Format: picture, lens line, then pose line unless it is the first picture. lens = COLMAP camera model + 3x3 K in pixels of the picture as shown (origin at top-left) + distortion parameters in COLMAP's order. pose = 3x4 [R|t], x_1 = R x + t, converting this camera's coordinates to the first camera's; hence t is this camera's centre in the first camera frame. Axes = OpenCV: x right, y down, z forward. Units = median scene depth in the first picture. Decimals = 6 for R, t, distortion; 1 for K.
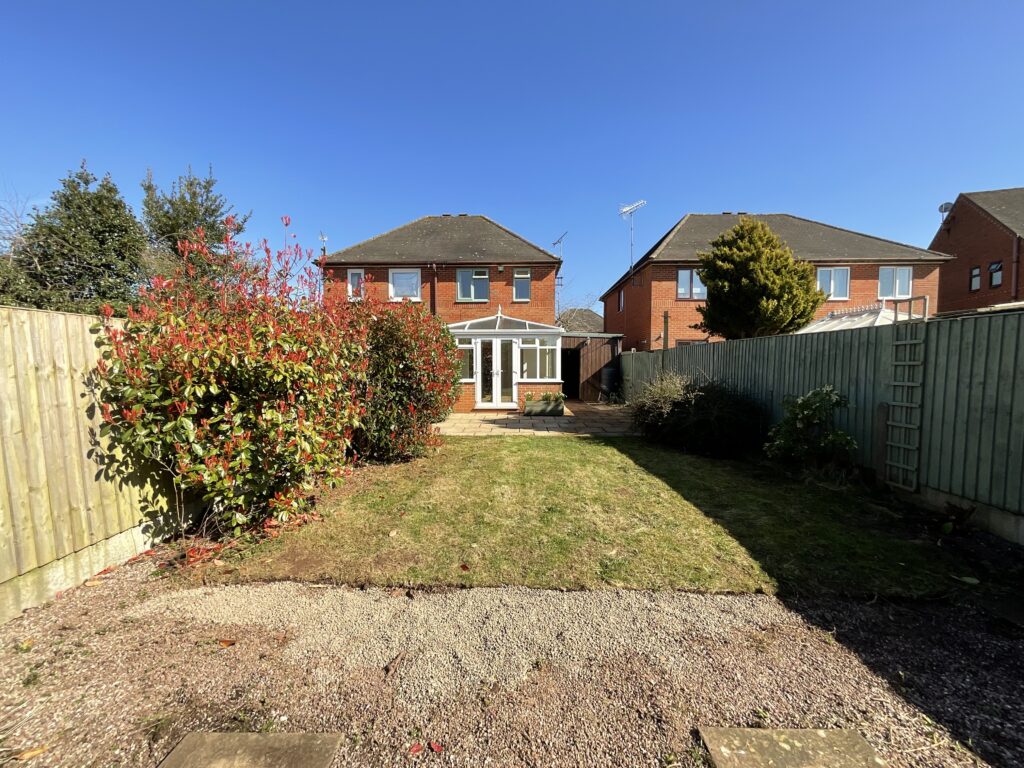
lens RADIAL K [[413.8, 0, 512.5], [0, 413.8, 385.8], [0, 0, 1]] dist [-0.003136, 0.001025]
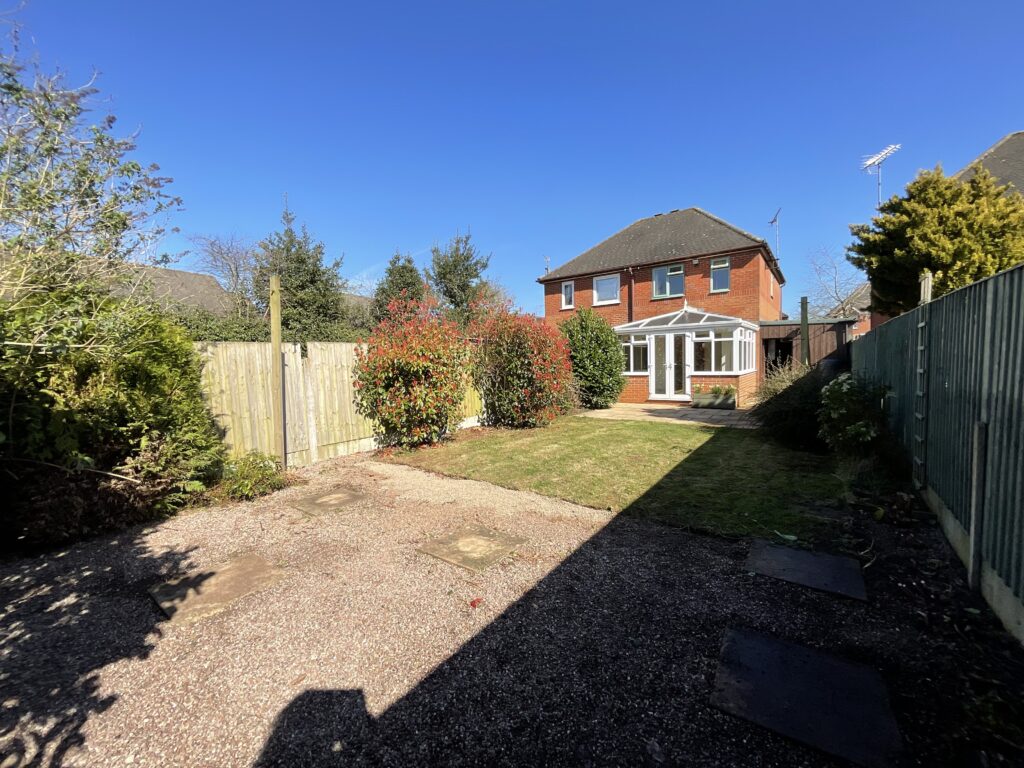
lens RADIAL K [[413.8, 0, 511.2], [0, 413.8, 385.0], [0, 0, 1]] dist [-0.003136, 0.001025]
pose [[0.808548, 0.012903, -0.588289, 0.434786], [-0.008125, 0.999909, 0.010764, 0.013852], [0.588375, -0.003923, 0.808579, -0.151185]]
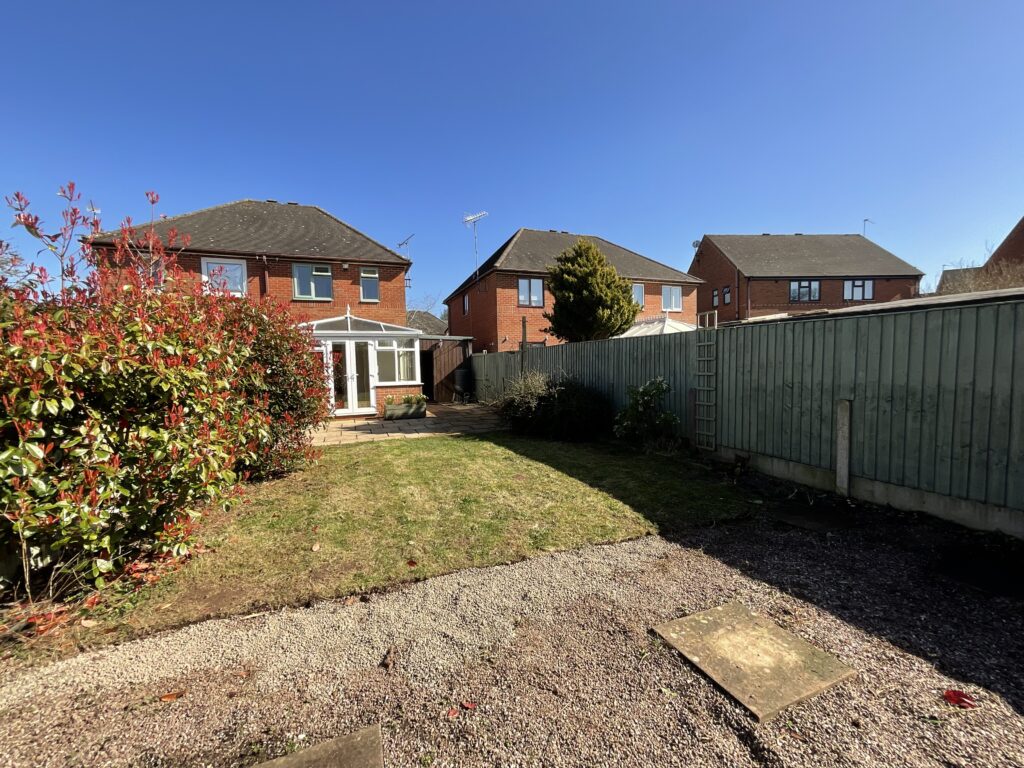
lens RADIAL K [[413.8, 0, 513.7], [0, 413.8, 385.7], [0, 0, 1]] dist [-0.003136, 0.001025]
pose [[0.922207, -0.039672, 0.384656, -0.103309], [0.042087, 0.999112, 0.002143, 0.003111], [-0.384399, 0.014213, 0.923058, -0.019486]]
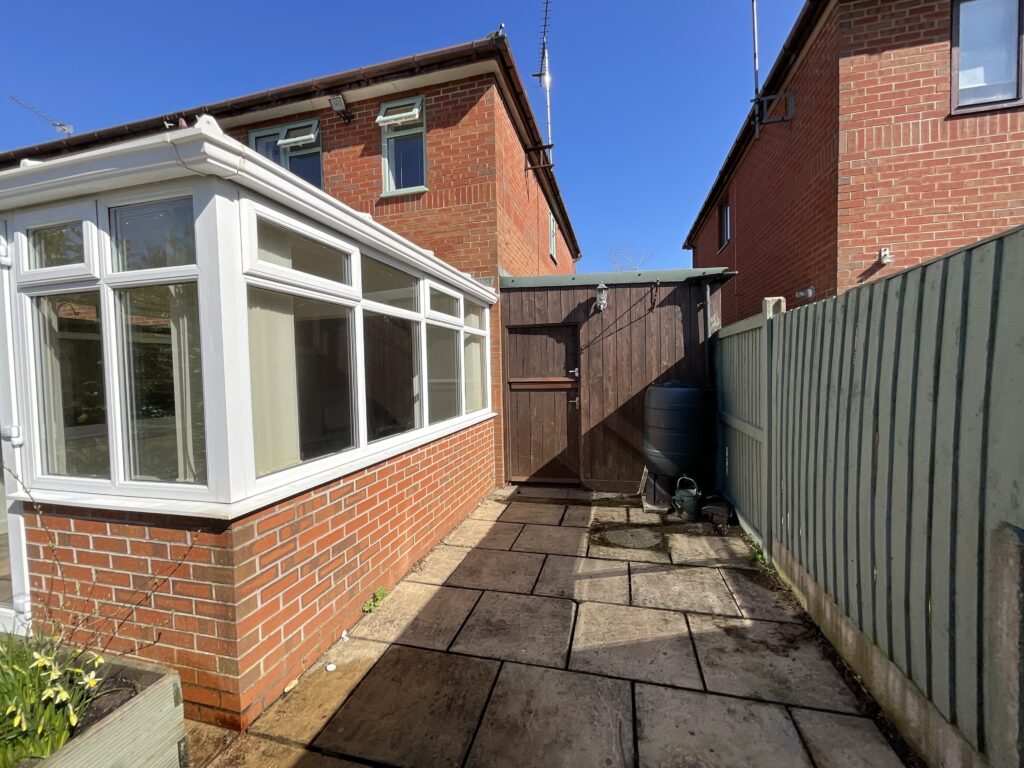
lens RADIAL K [[413.8, 0, 516.0], [0, 413.8, 383.5], [0, 0, 1]] dist [-0.003136, 0.001025]
pose [[0.972004, -0.014254, -0.234532, 0.418088], [0.009410, 0.999719, -0.021763, -0.084607], [0.234776, 0.018947, 0.971865, 1.505546]]
